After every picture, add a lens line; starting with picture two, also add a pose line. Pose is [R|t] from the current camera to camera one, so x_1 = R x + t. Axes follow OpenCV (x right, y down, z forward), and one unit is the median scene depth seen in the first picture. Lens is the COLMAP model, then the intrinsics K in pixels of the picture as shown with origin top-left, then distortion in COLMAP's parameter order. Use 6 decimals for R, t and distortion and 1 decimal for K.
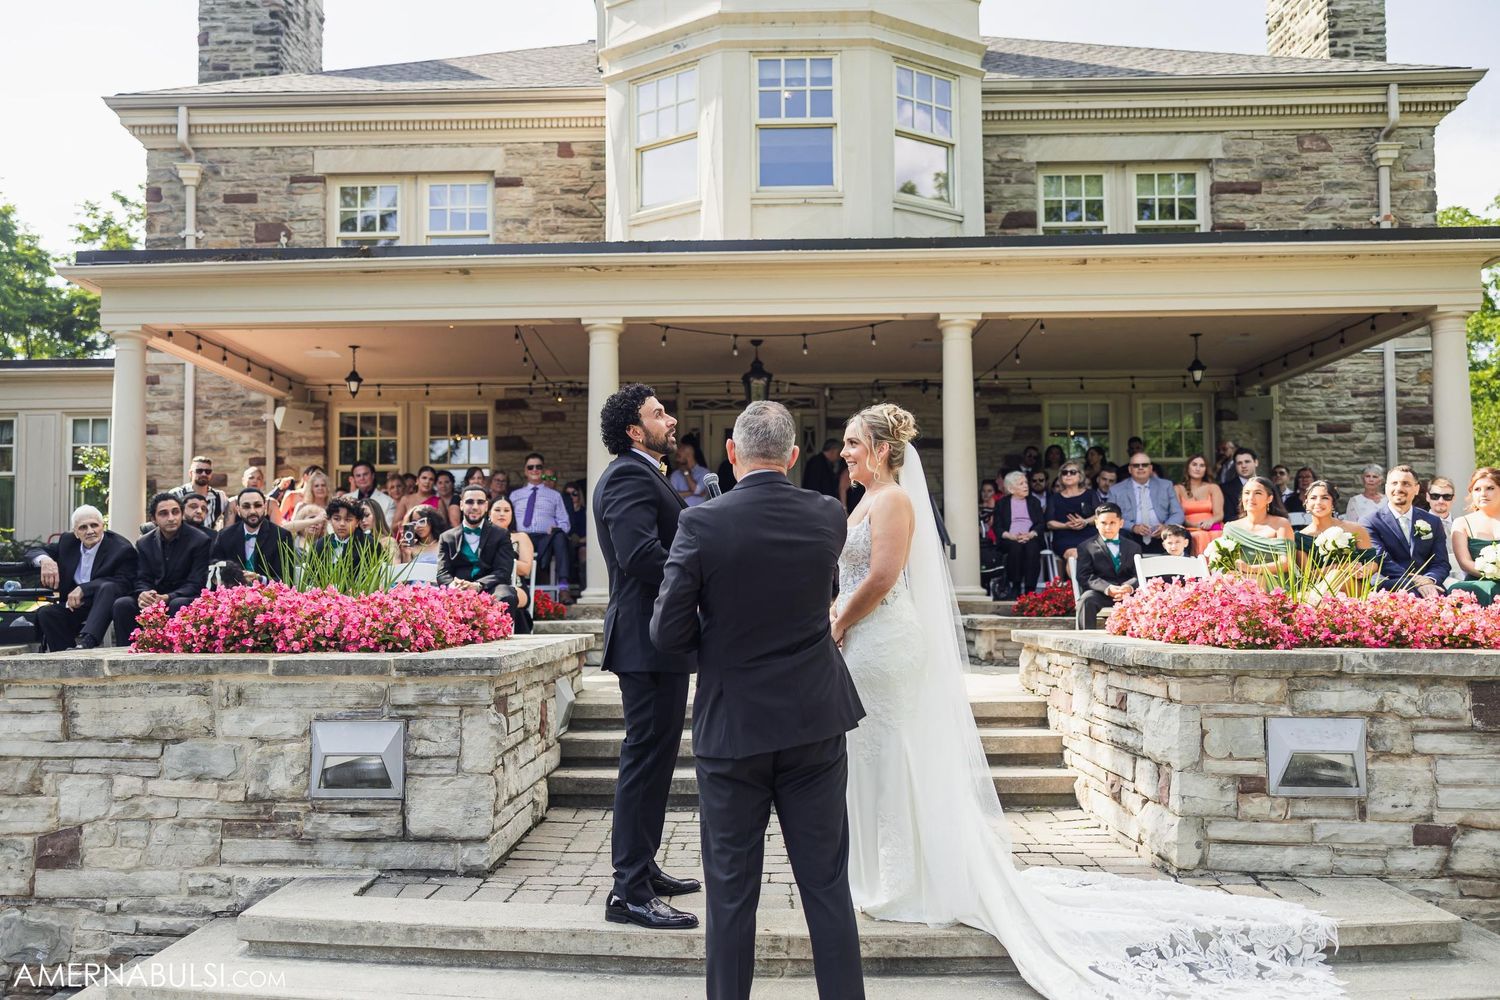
lens RADIAL K [[1250.6, 0, 768.9], [0, 1250.6, 498.8], [0, 0, 1]] dist [0.021168, -0.001464]
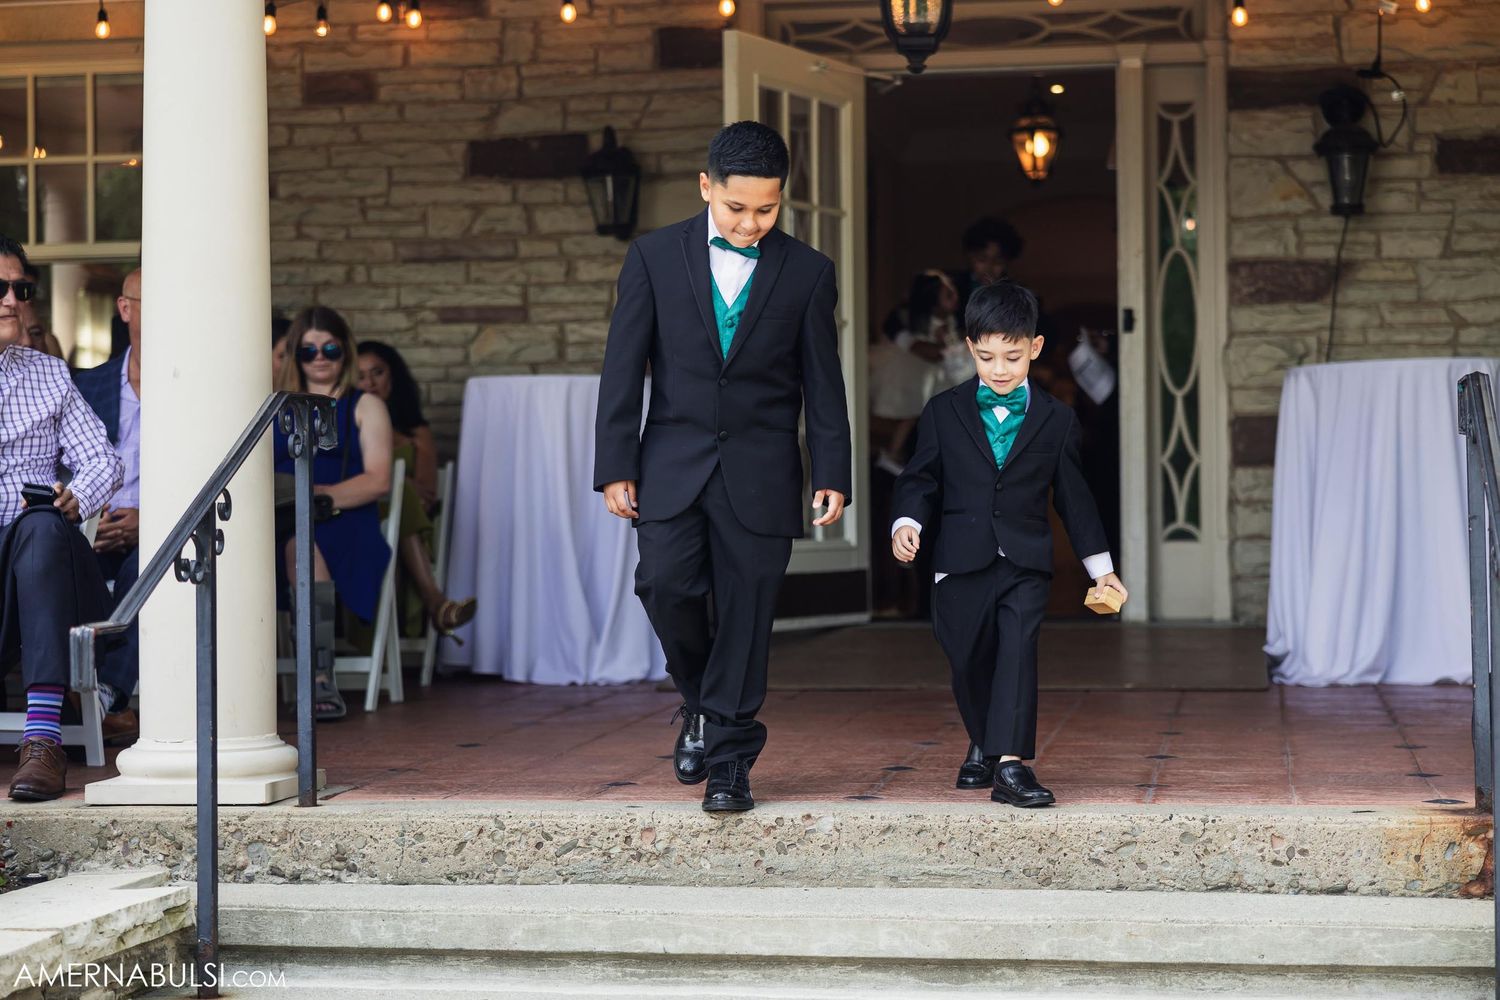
lens RADIAL K [[2937.2, 0, 825.5], [0, 2937.2, 477.0], [0, 0, 1]] dist [0.035531, -0.061268]
pose [[0.986741, -0.001247, -0.162296, 0.066590], [0.011713, 0.997910, 0.063546, -0.013913], [0.161878, -0.064605, 0.984694, 0.291033]]
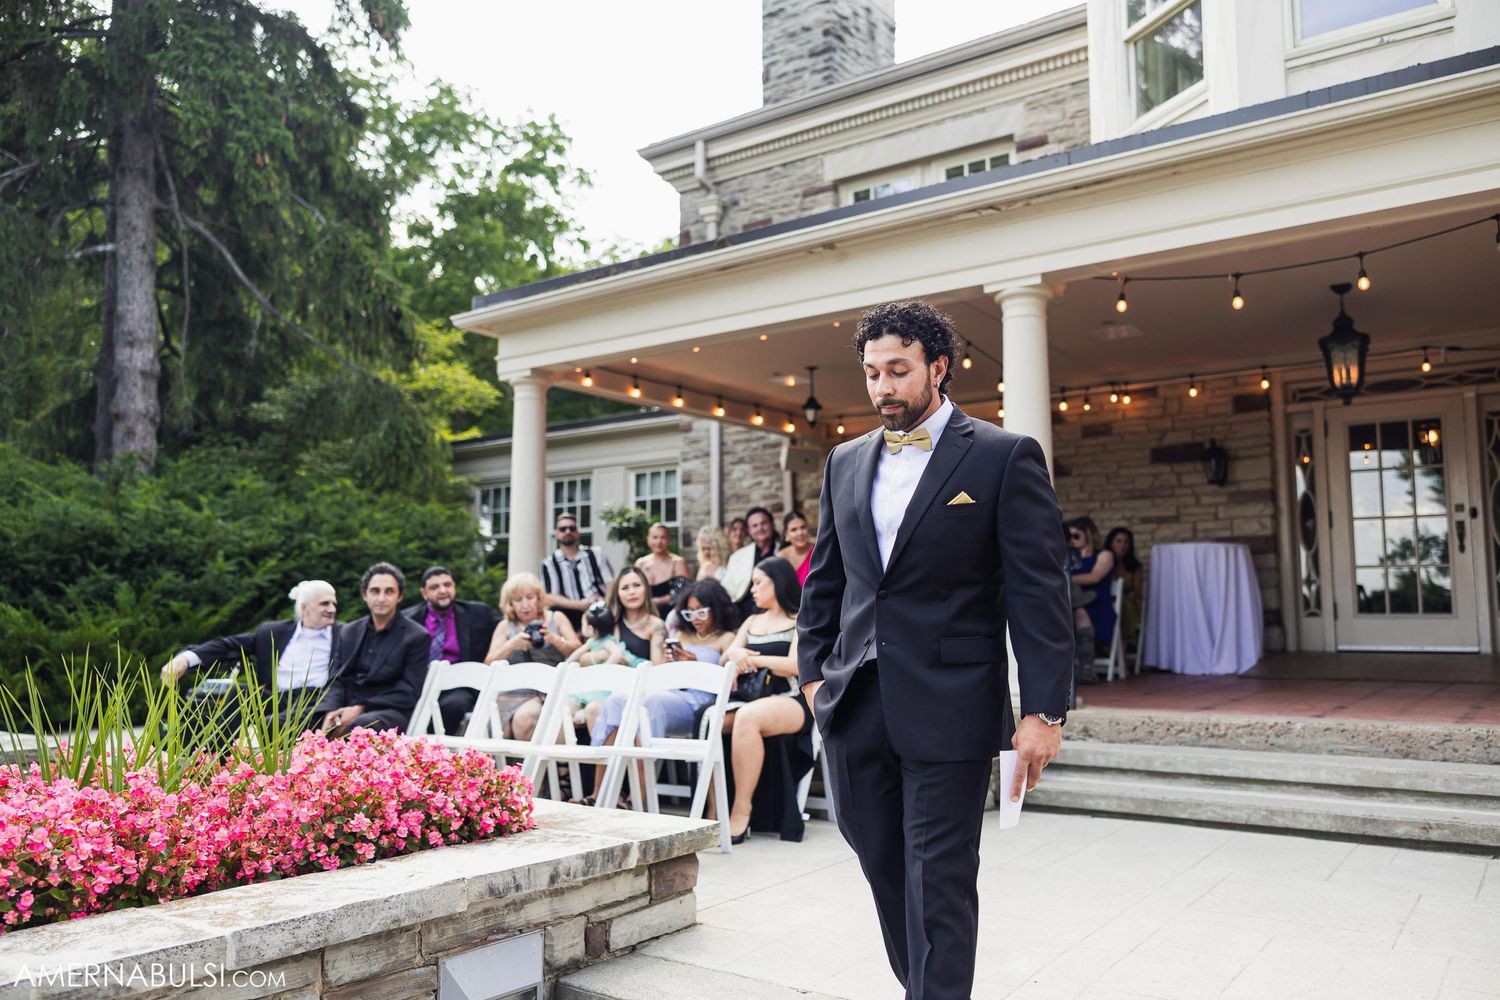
lens RADIAL K [[1206.7, 0, 750.0], [0, 1206.7, 500.0], [0, 0, 1]] dist [0.018958, -0.005432]
pose [[0.809563, -0.051944, -0.584731, 0.088891], [0.041015, 0.998648, -0.031929, -0.007432], [0.585599, 0.001866, 0.810599, 0.270669]]
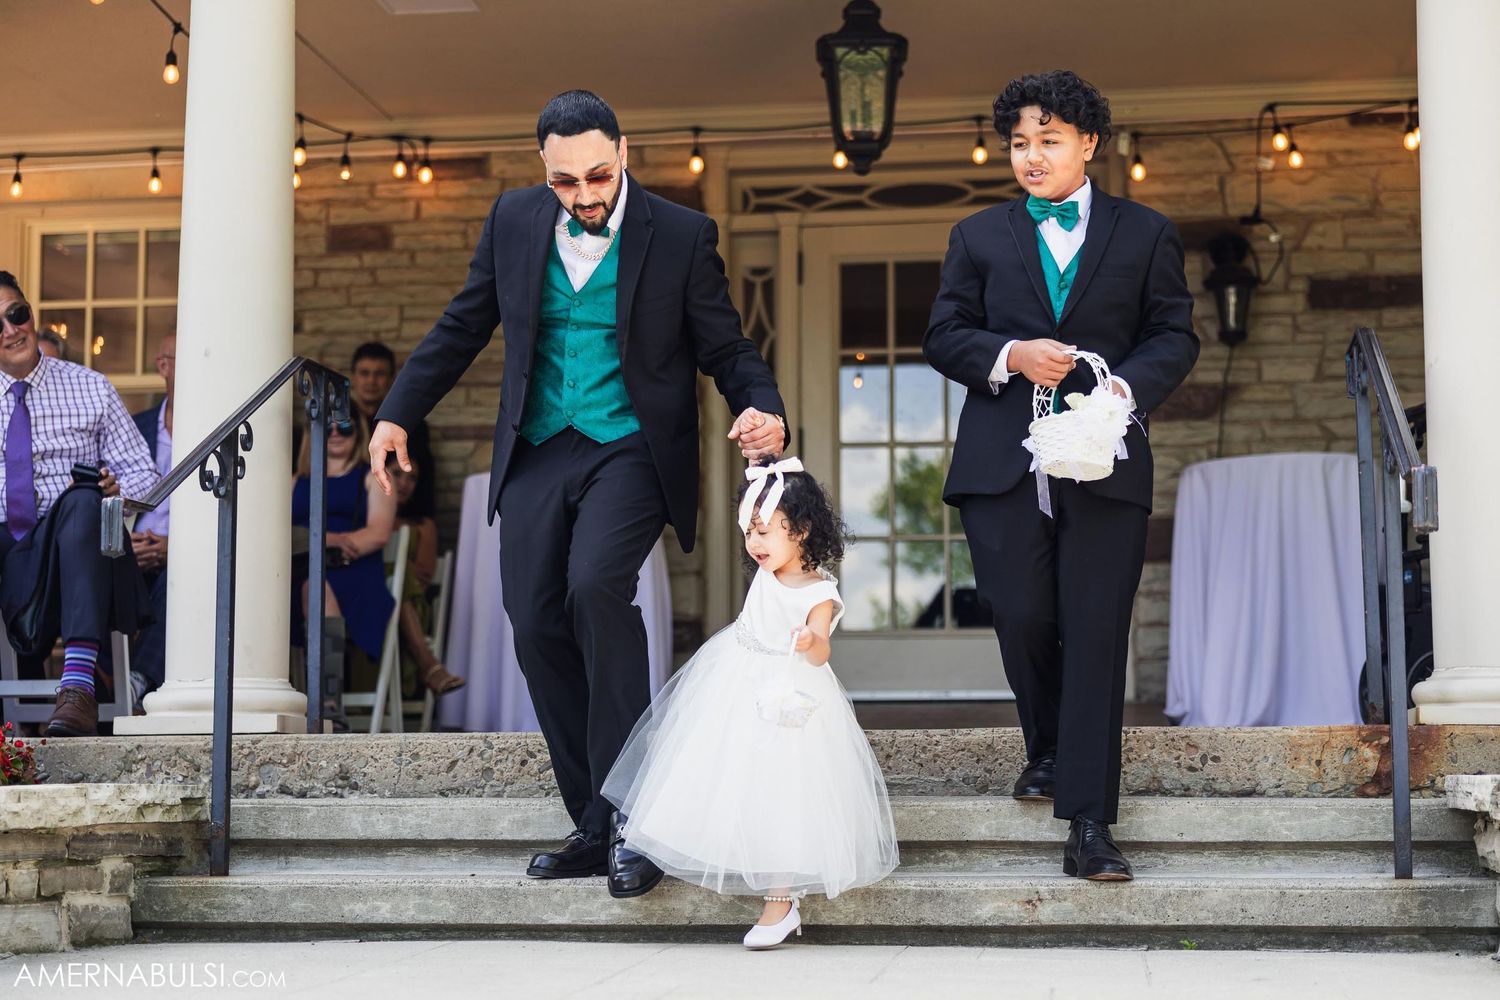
lens RADIAL K [[2508.0, 0, 818.0], [0, 2508.0, 495.7], [0, 0, 1]] dist [0.000106, 0.040624]
pose [[0.989653, -0.009788, -0.143148, 0.061146], [0.005016, 0.999421, -0.033660, 0.034230], [0.143394, 0.032593, 0.989129, 0.307847]]
